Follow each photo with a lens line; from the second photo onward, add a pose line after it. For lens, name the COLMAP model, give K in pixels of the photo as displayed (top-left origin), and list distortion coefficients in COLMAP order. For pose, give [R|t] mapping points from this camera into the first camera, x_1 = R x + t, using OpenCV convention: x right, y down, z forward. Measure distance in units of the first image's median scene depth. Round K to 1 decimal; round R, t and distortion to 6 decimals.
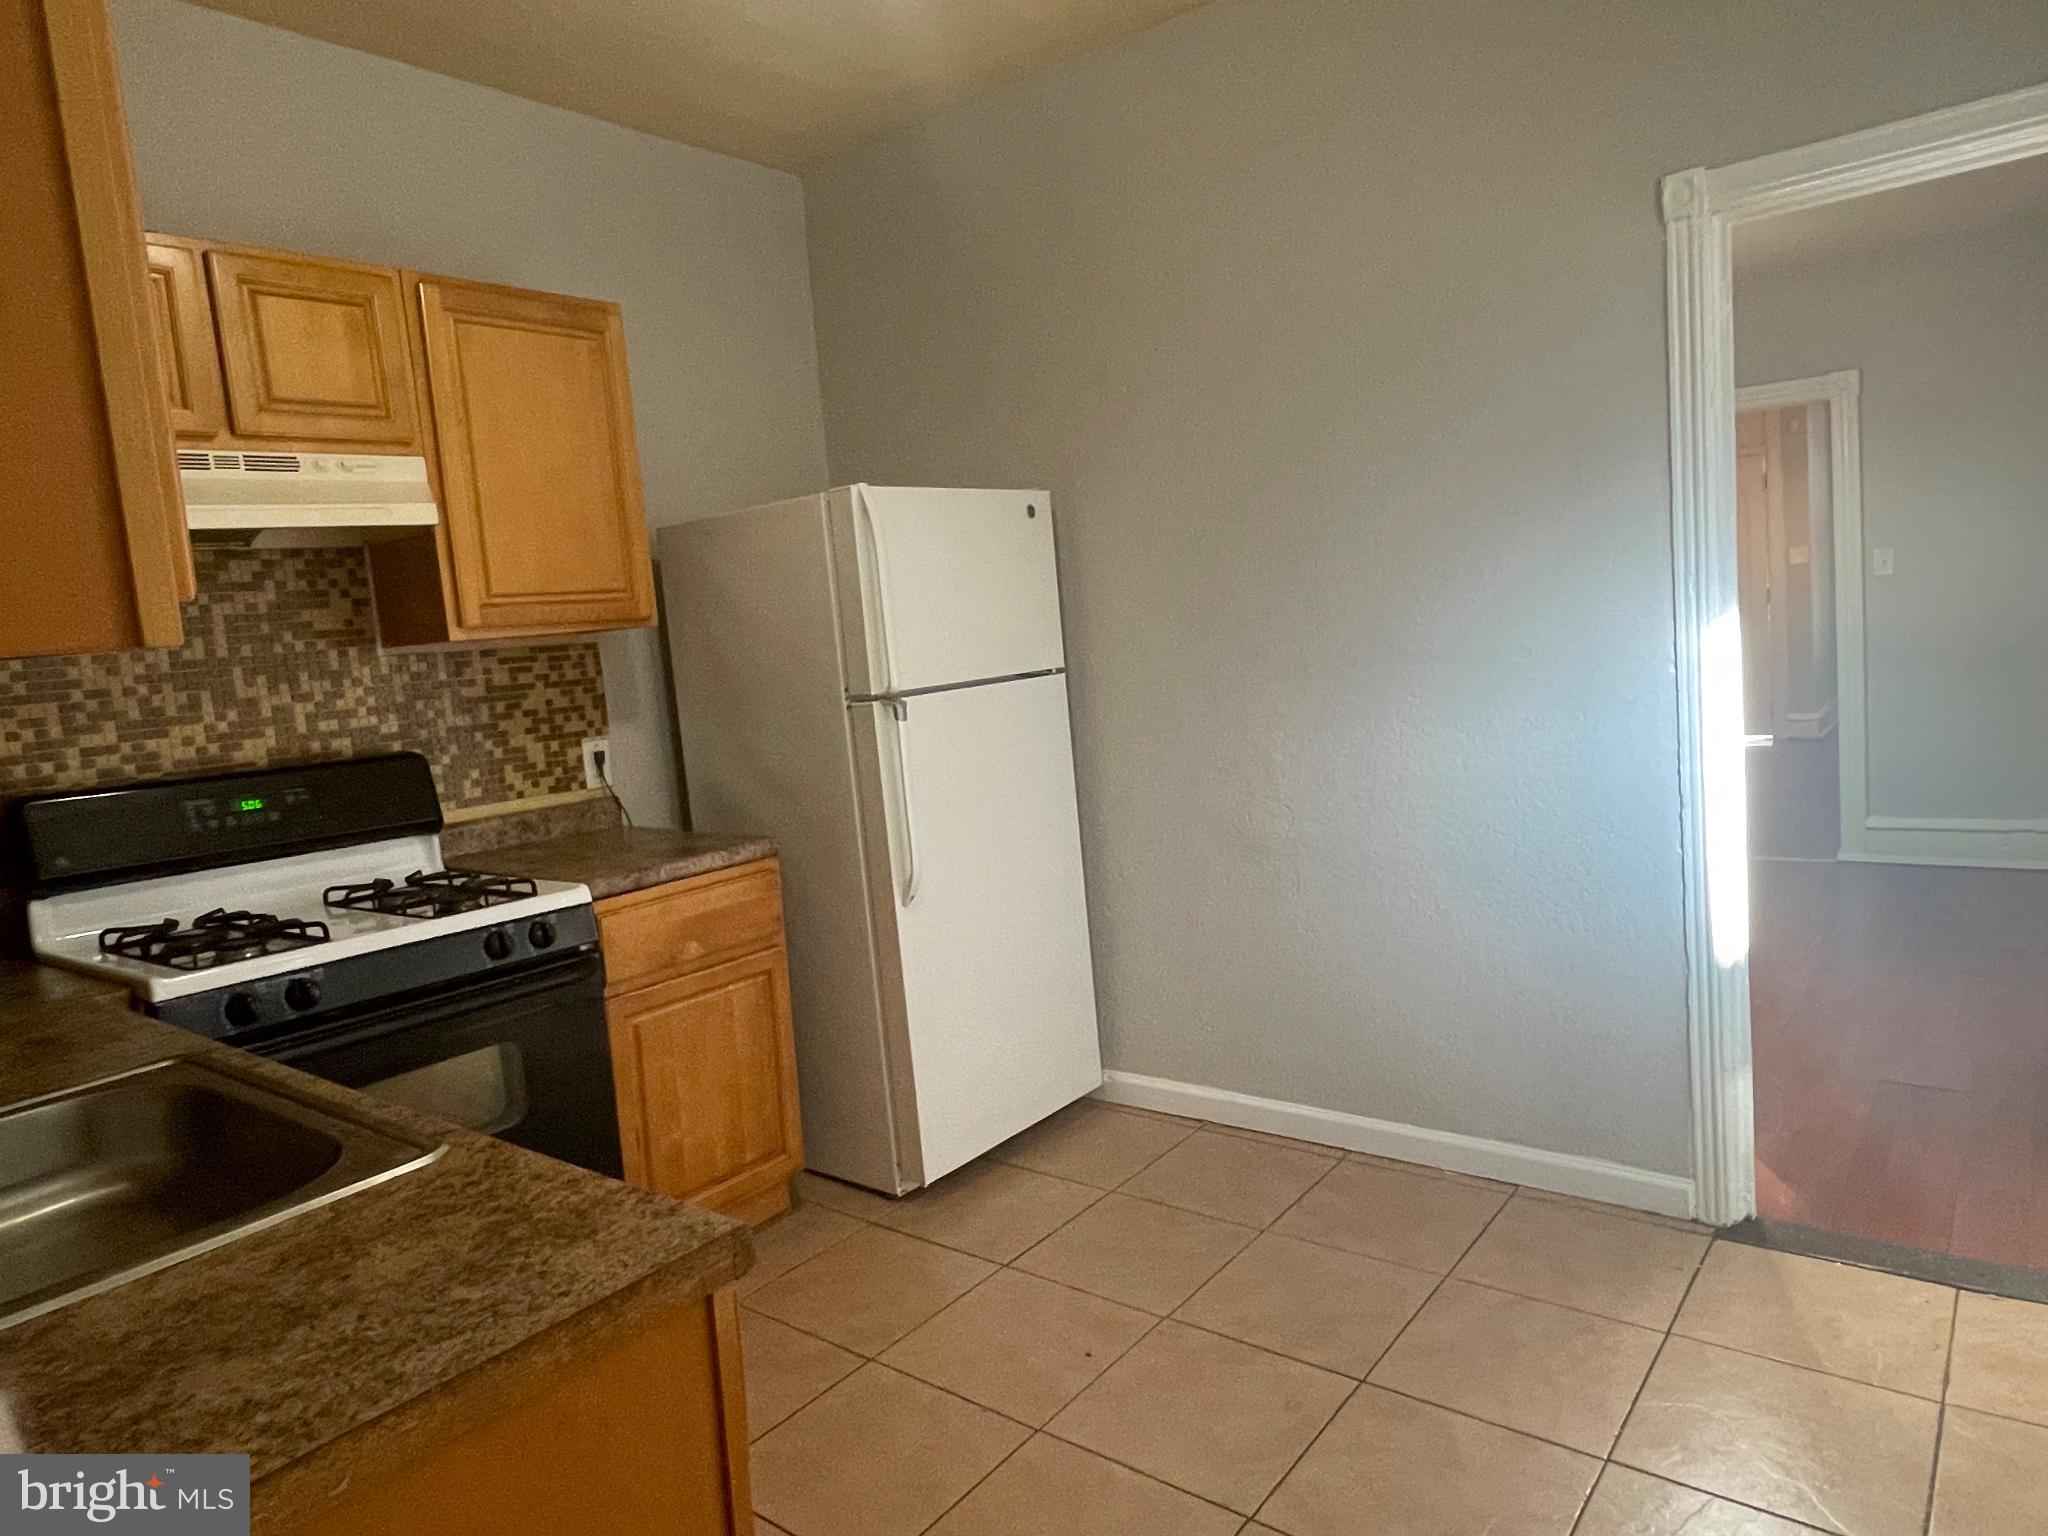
lens RADIAL K [[1283.4, 0, 1038.3], [0, 1283.4, 753.9], [0, 0, 1]] dist [-0.003711, -0.001943]
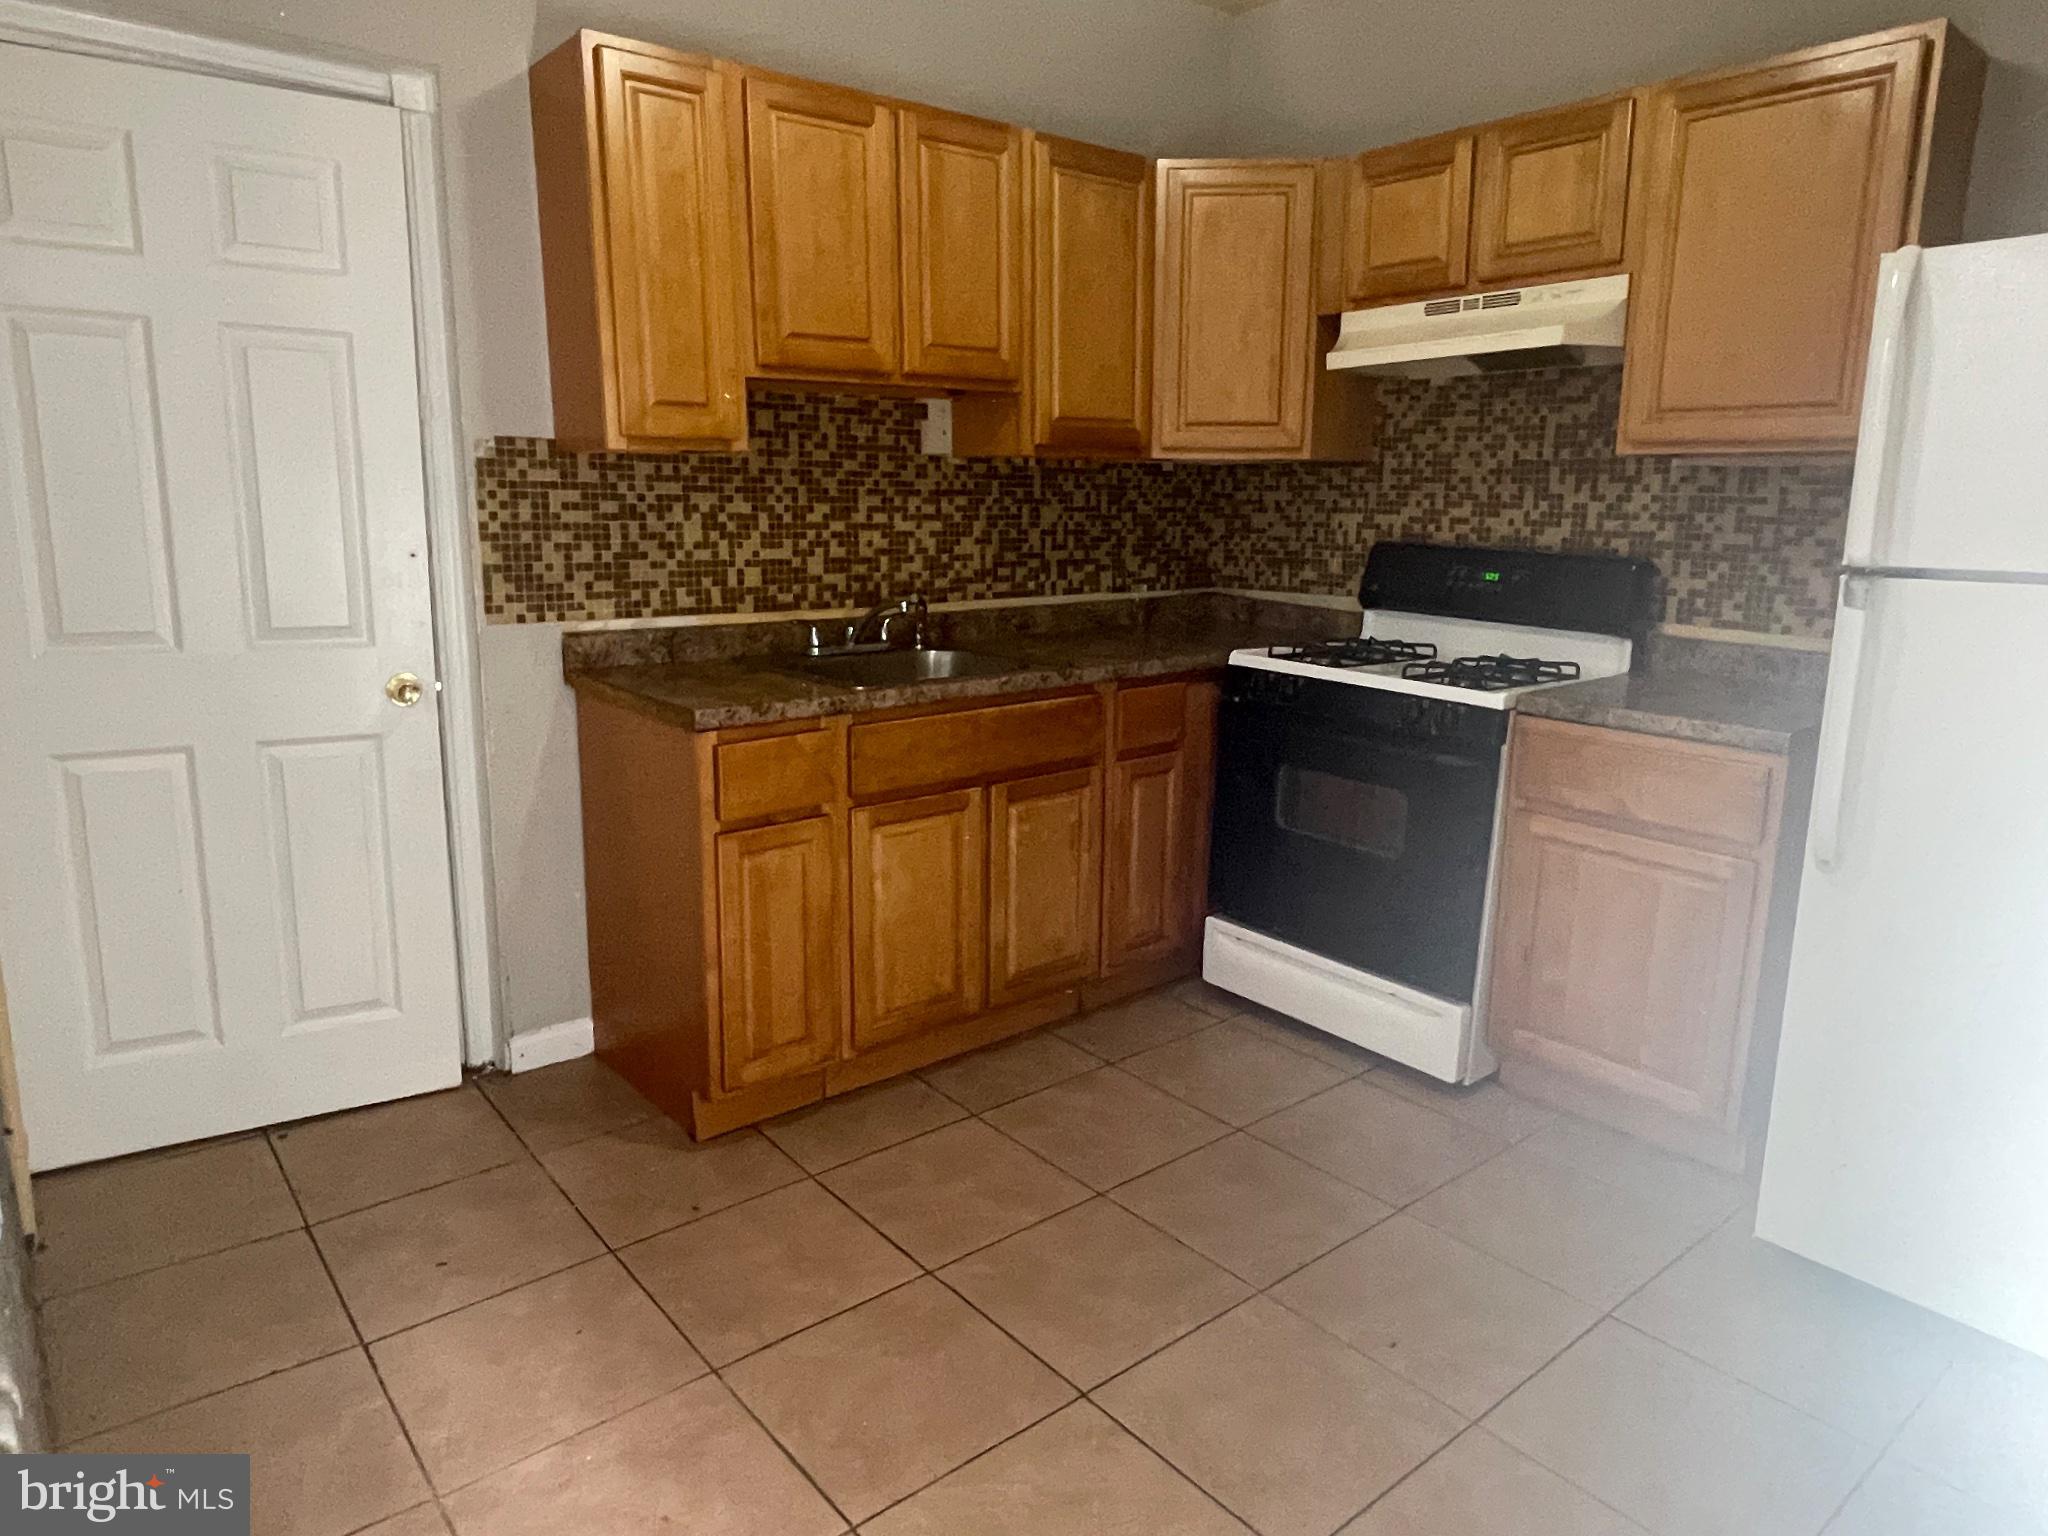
lens RADIAL K [[1283.4, 0, 1038.3], [0, 1283.4, 753.9], [0, 0, 1]] dist [-0.003711, -0.001943]
pose [[-0.214713, 0.273461, -0.937613, 0.706278], [-0.096644, 0.949342, 0.299014, -0.126472], [0.971884, 0.154817, -0.177407, 0.779087]]
